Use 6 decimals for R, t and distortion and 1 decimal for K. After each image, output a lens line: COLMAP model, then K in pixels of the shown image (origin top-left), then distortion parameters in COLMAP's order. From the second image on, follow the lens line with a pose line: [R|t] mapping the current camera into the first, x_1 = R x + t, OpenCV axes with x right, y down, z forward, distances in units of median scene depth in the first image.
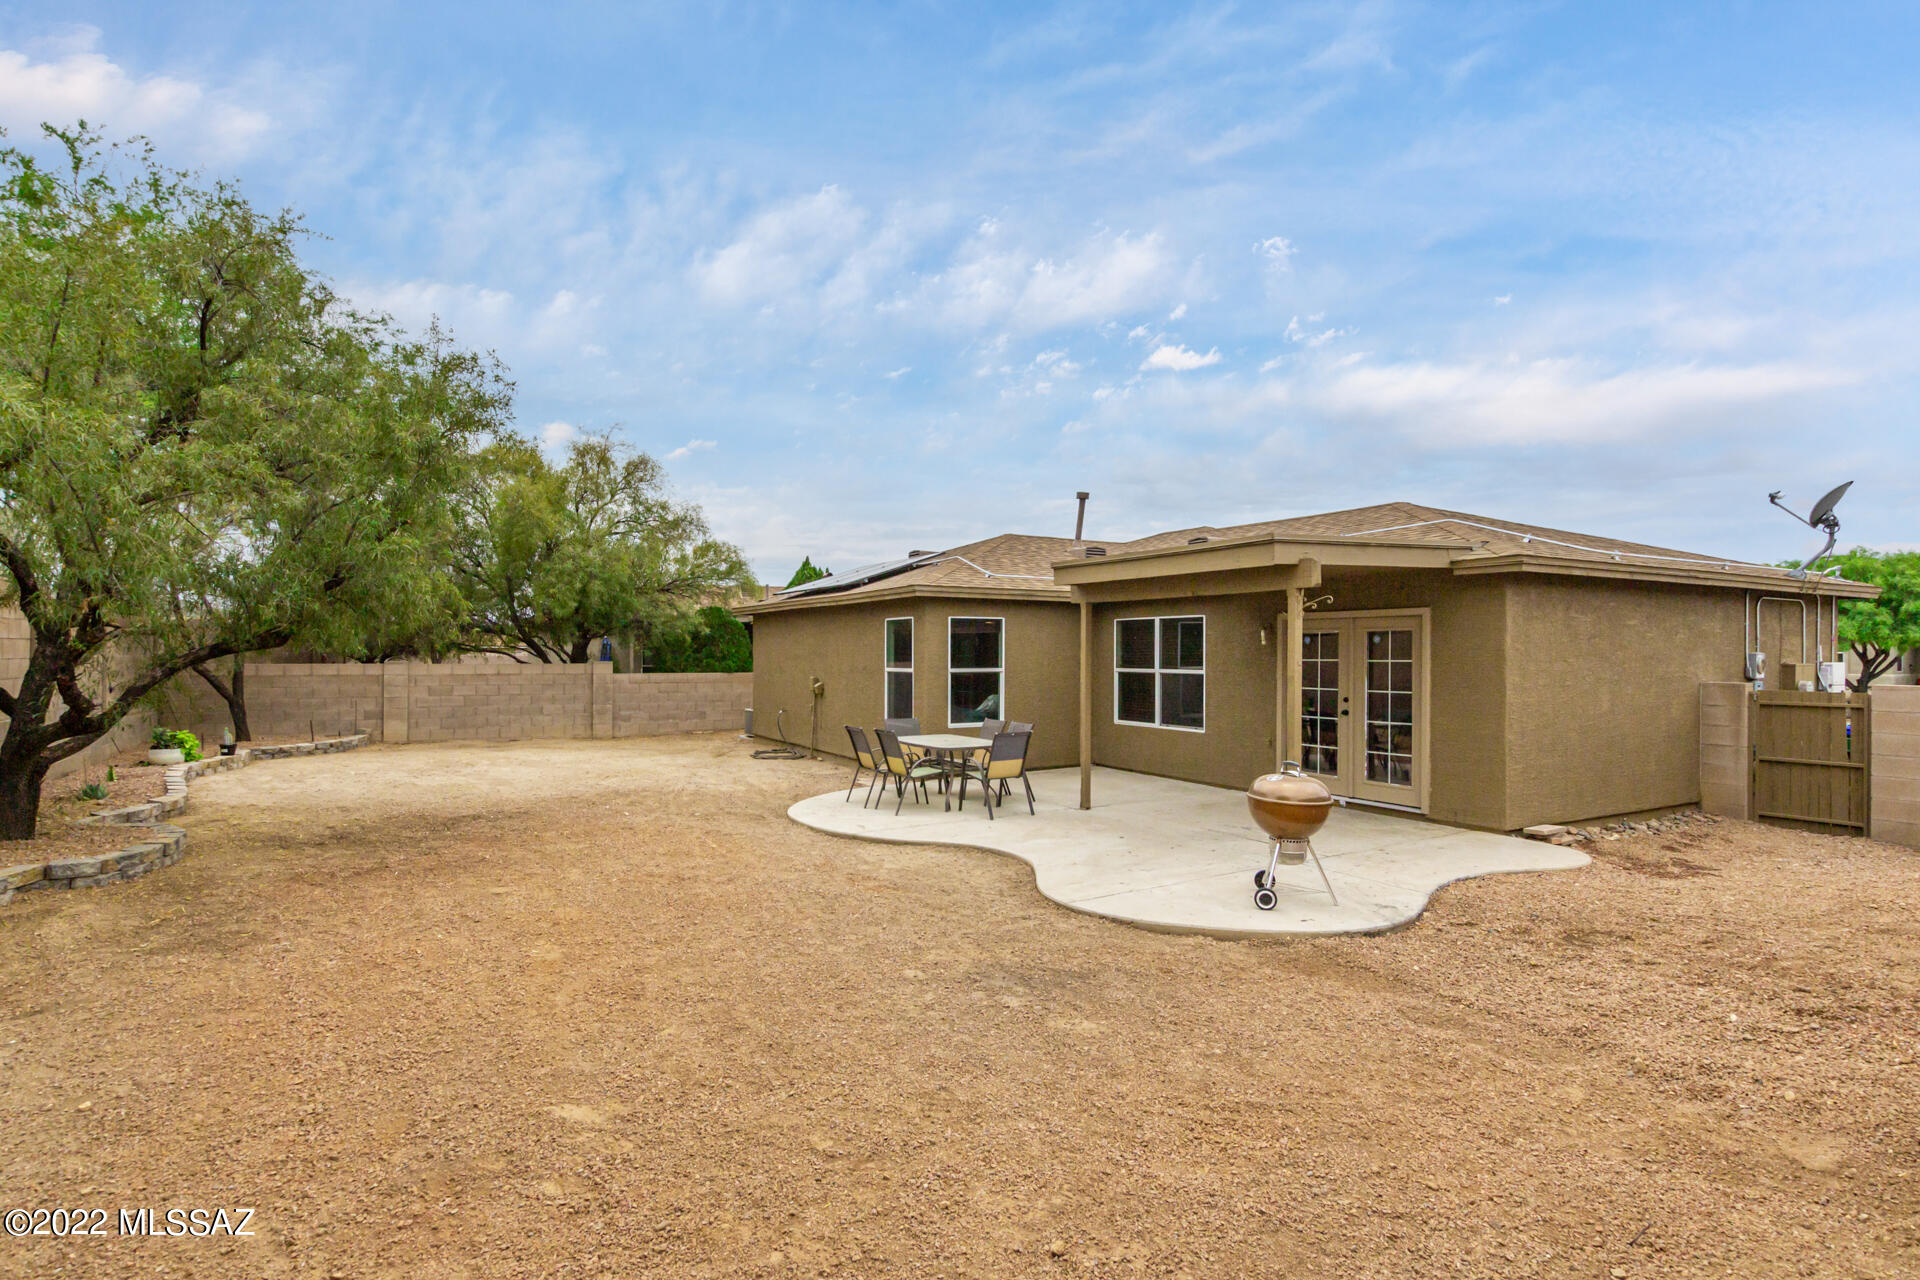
lens RADIAL K [[934.9, 0, 961.3], [0, 934.9, 654.5], [0, 0, 1]] dist [0.013698, -0.001541]
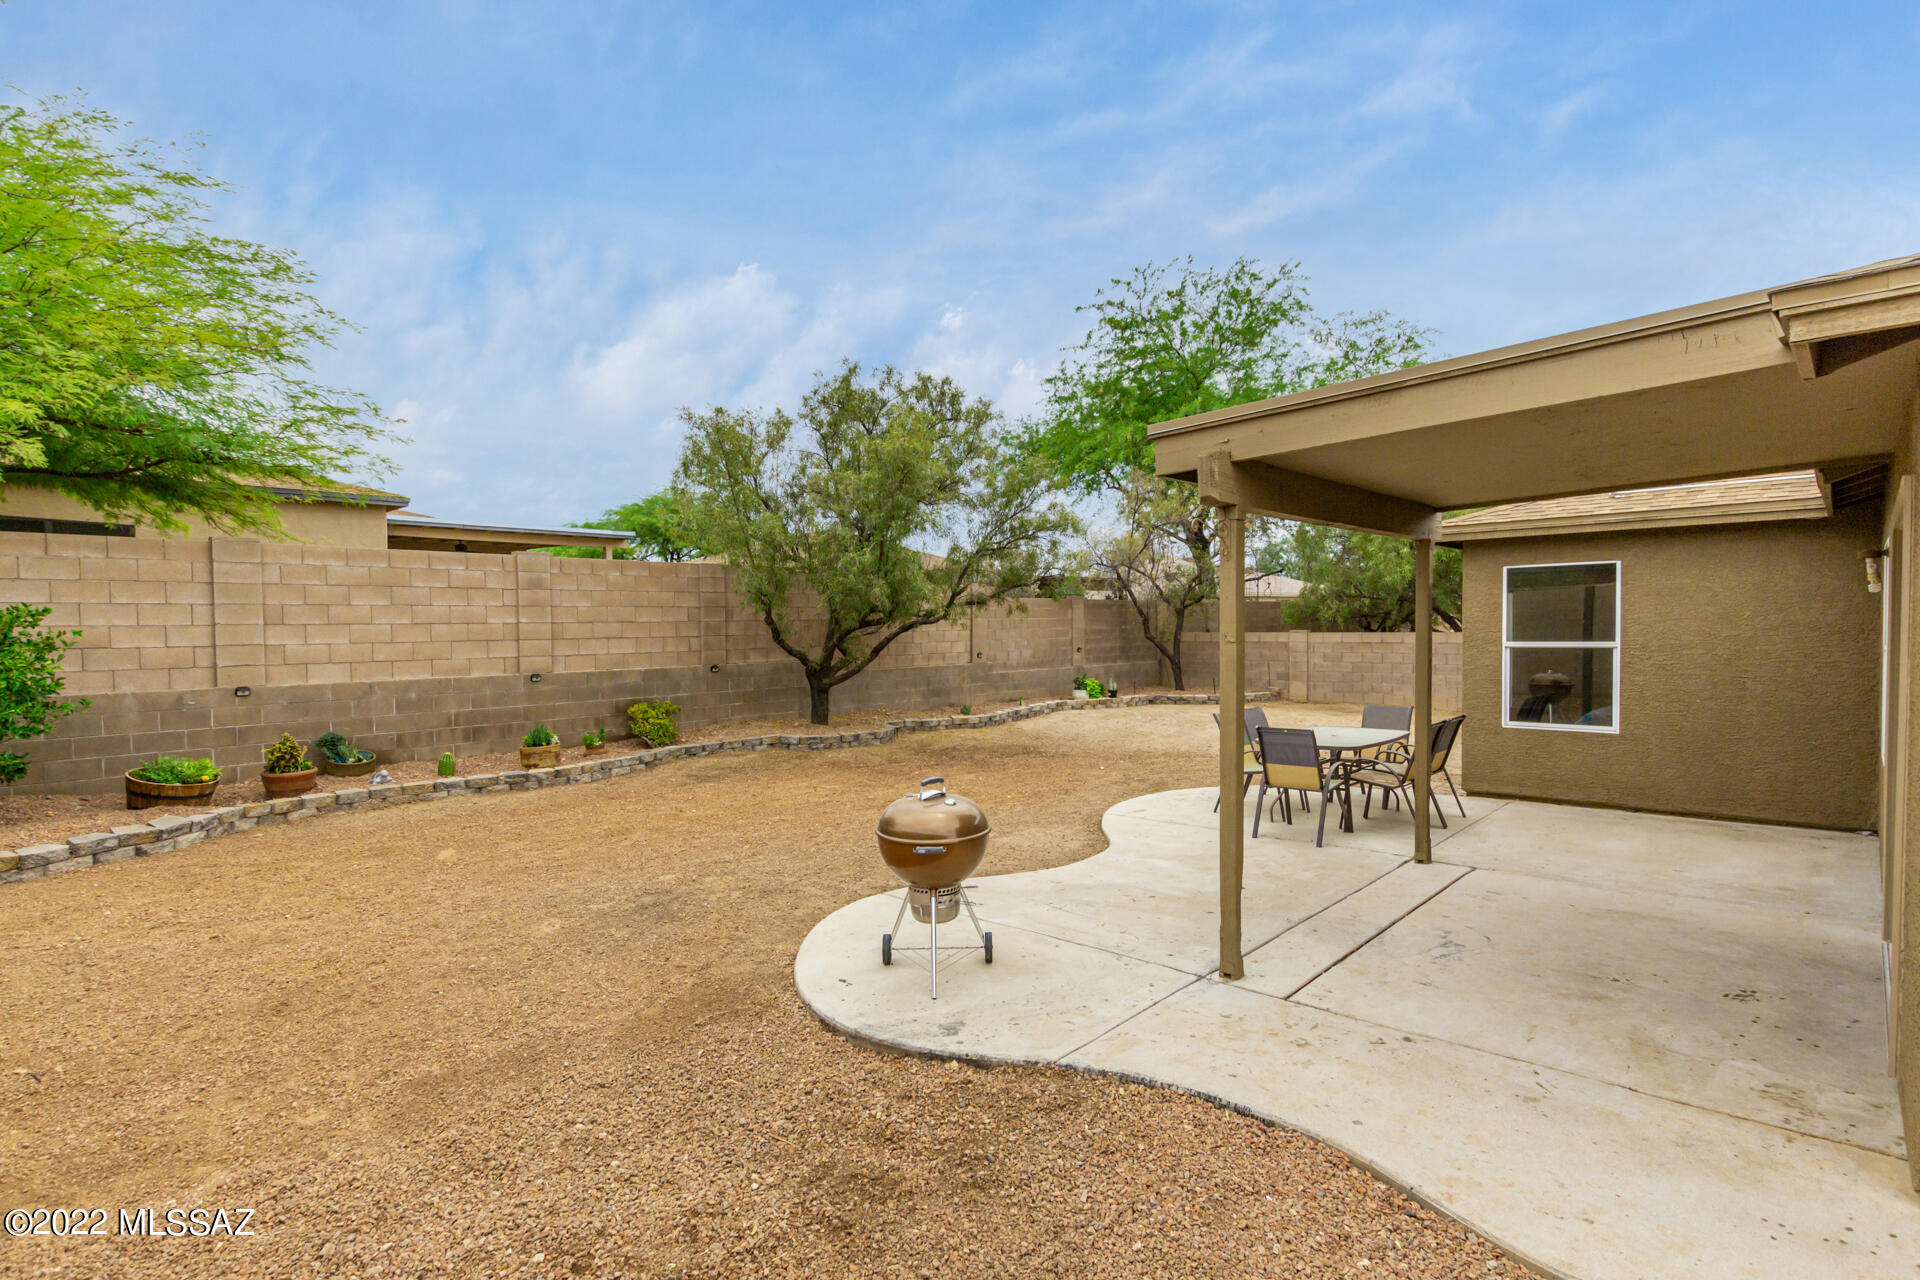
lens RADIAL K [[916.6, 0, 960.0], [0, 916.6, 640.0], [0, 0, 1]] dist [0.022183, -0.000226]
pose [[0.295479, 0.008221, -0.955314, 0.469754], [0.011512, 0.999860, 0.012165, 0.001066], [0.955280, -0.014592, 0.295343, 0.374890]]
